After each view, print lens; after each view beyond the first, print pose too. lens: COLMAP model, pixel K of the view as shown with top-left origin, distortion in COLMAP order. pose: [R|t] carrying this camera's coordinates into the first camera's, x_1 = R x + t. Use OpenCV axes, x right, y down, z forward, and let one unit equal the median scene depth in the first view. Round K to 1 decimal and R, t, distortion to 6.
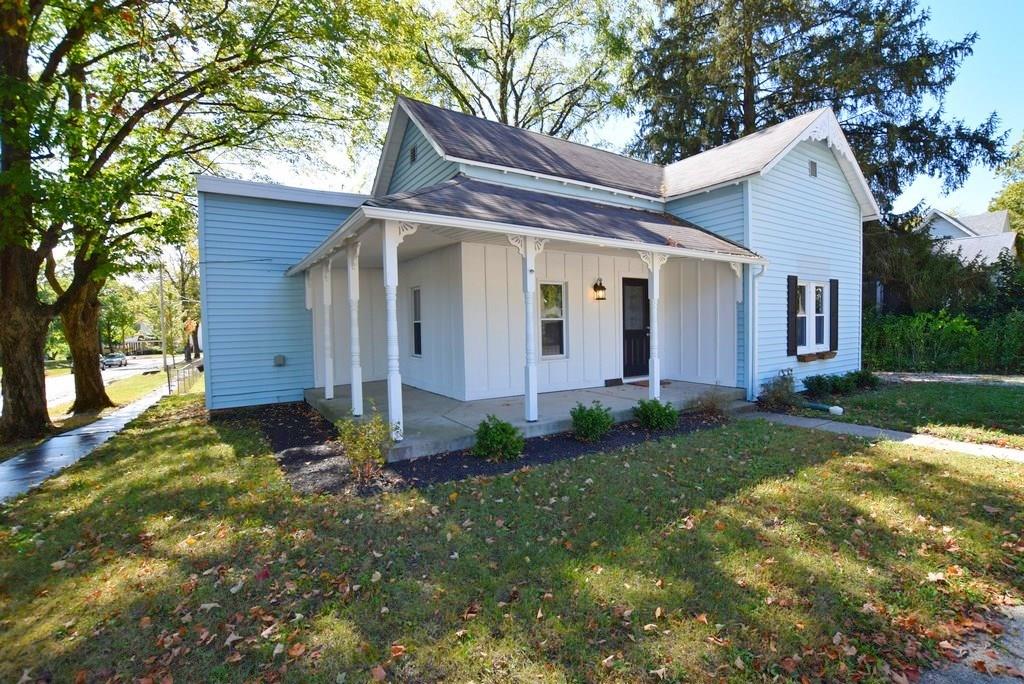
lens RADIAL K [[451.5, 0, 509.4], [0, 451.5, 340.4], [0, 0, 1]] dist [-0.028914, 0.001035]
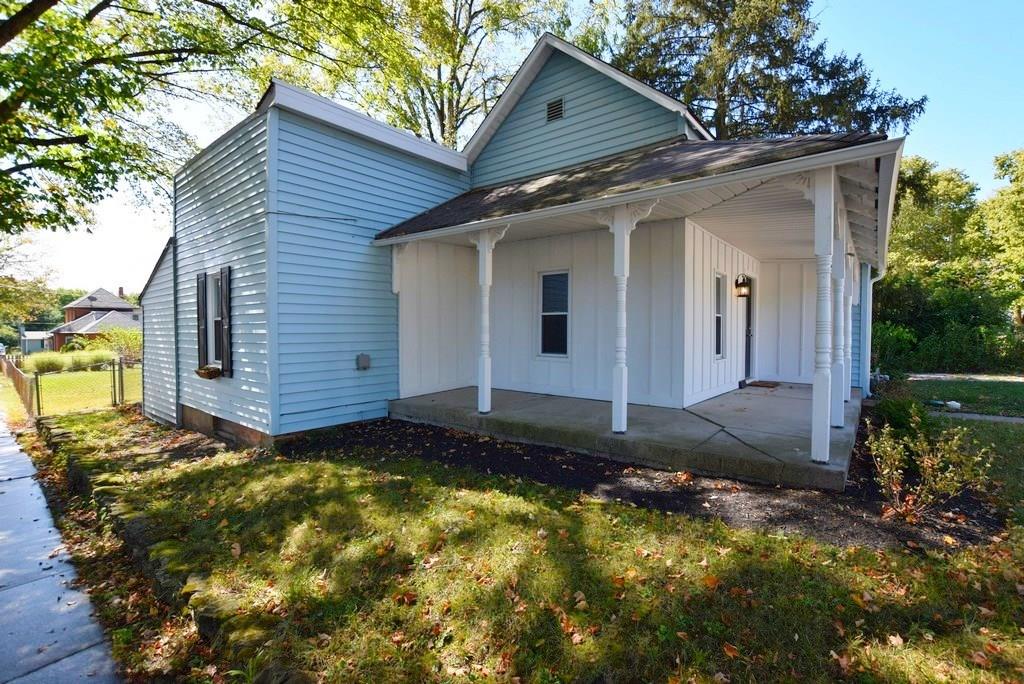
lens RADIAL K [[451.5, 0, 512.8], [0, 451.5, 339.0], [0, 0, 1]] dist [-0.028914, 0.001035]
pose [[0.949233, 0.015989, 0.314167, -0.516200], [-0.011174, 0.999791, -0.017122, 0.018682], [-0.314375, 0.012742, 0.949213, 0.242879]]
